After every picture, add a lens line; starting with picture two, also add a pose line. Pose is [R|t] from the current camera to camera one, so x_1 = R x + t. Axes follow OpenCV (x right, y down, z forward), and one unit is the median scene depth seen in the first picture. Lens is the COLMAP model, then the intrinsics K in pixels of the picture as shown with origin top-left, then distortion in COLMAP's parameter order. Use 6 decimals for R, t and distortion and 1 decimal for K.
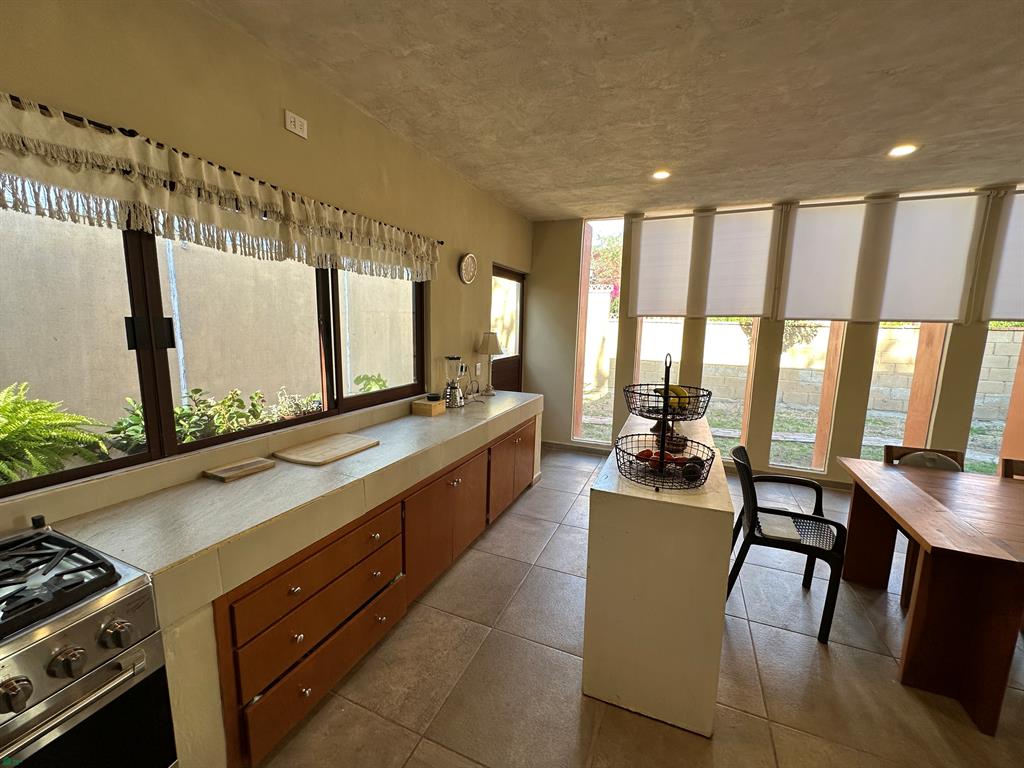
lens RADIAL K [[409.9, 0, 512.0], [0, 409.9, 384.0], [0, 0, 1]] dist [-0.005688, -0.000104]
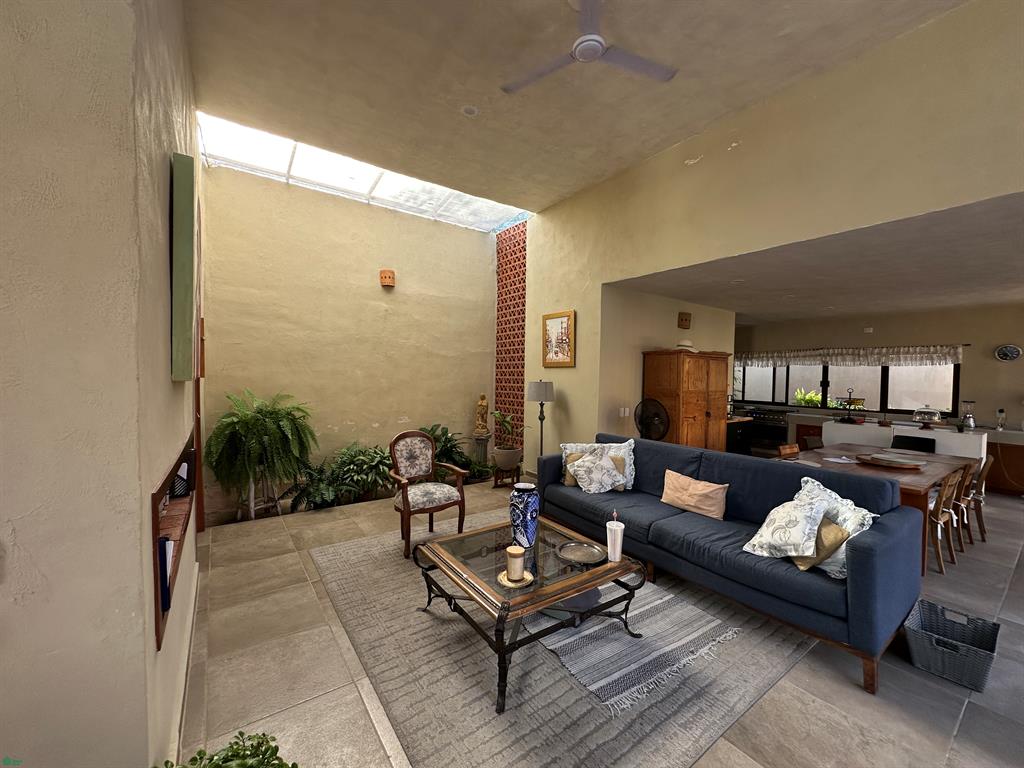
lens RADIAL K [[409.9, 0, 512.0], [0, 409.9, 384.0], [0, 0, 1]] dist [-0.005688, -0.000104]
pose [[-0.521360, -0.006899, -0.853309, 3.088205], [-0.149491, 0.985242, 0.083371, 0.018993], [0.840140, 0.171028, -0.514697, 0.195265]]
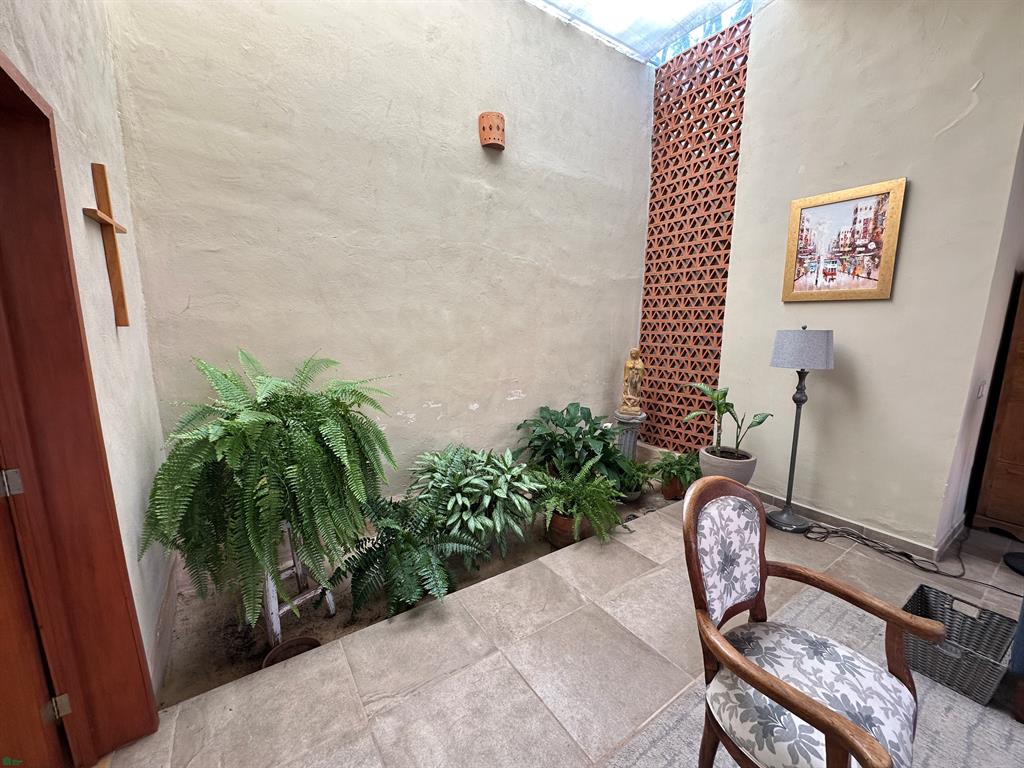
lens RADIAL K [[409.9, 0, 512.0], [0, 409.9, 384.0], [0, 0, 1]] dist [-0.005688, -0.000104]
pose [[-0.540072, 0.110764, -0.834298, 2.573128], [-0.143748, 0.964595, 0.221117, 0.166476], [0.829252, 0.239348, -0.505029, -0.797367]]
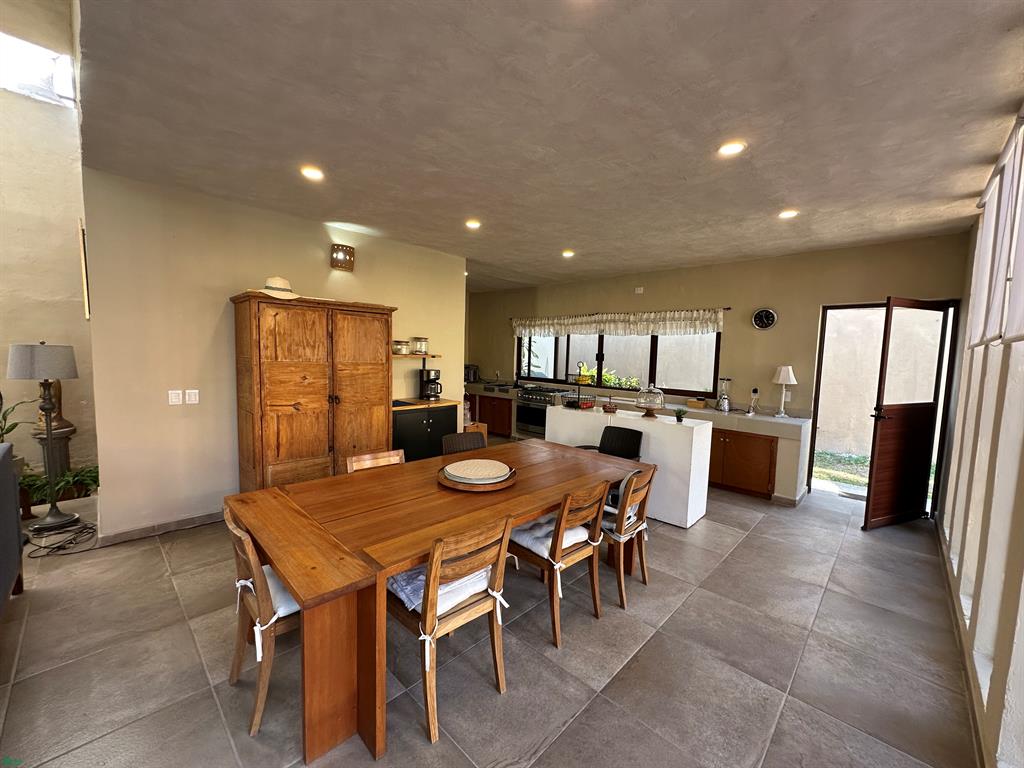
lens RADIAL K [[409.9, 0, 512.0], [0, 409.9, 384.0], [0, 0, 1]] dist [-0.005688, -0.000104]
pose [[-0.354760, 0.044934, -0.933877, 1.892375], [-0.170839, 0.978913, 0.111999, -0.097156], [0.919217, 0.199276, -0.339602, 0.929466]]
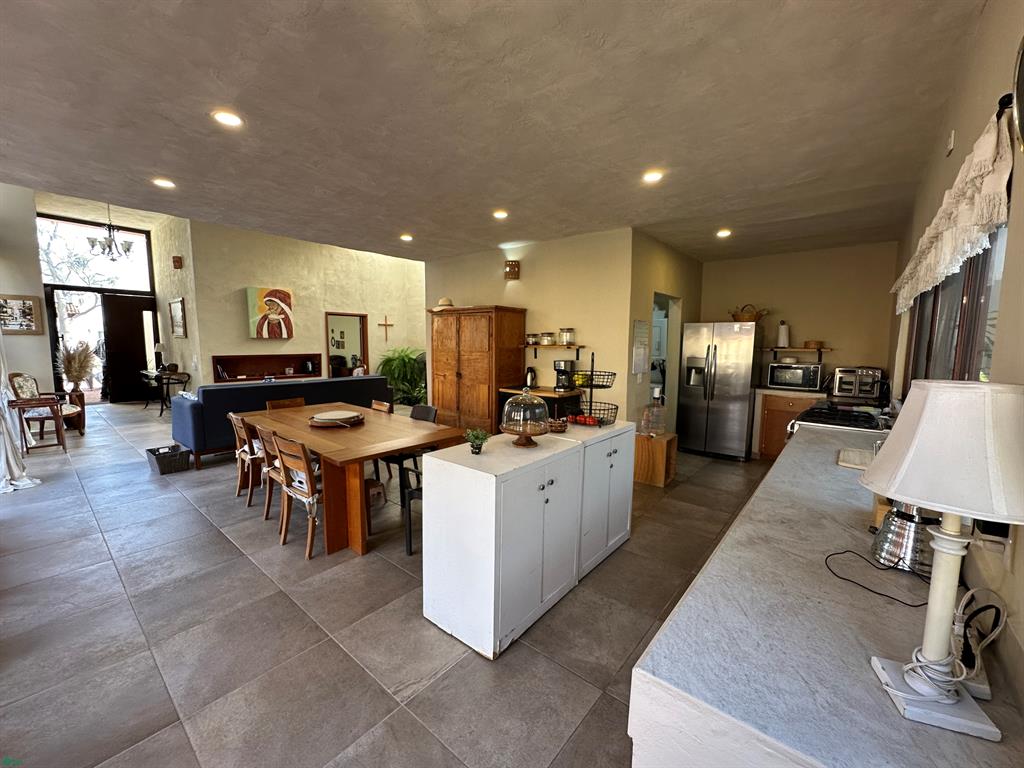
lens RADIAL K [[413.1, 0, 512.0], [0, 413.1, 384.0], [0, 0, 1]] dist [0.000257, -0.000046]
pose [[-0.957610, -0.056273, 0.282518, 0.136583], [0.016372, 0.968517, 0.248408, -0.237655], [-0.287602, 0.242503, -0.926541, 1.683446]]
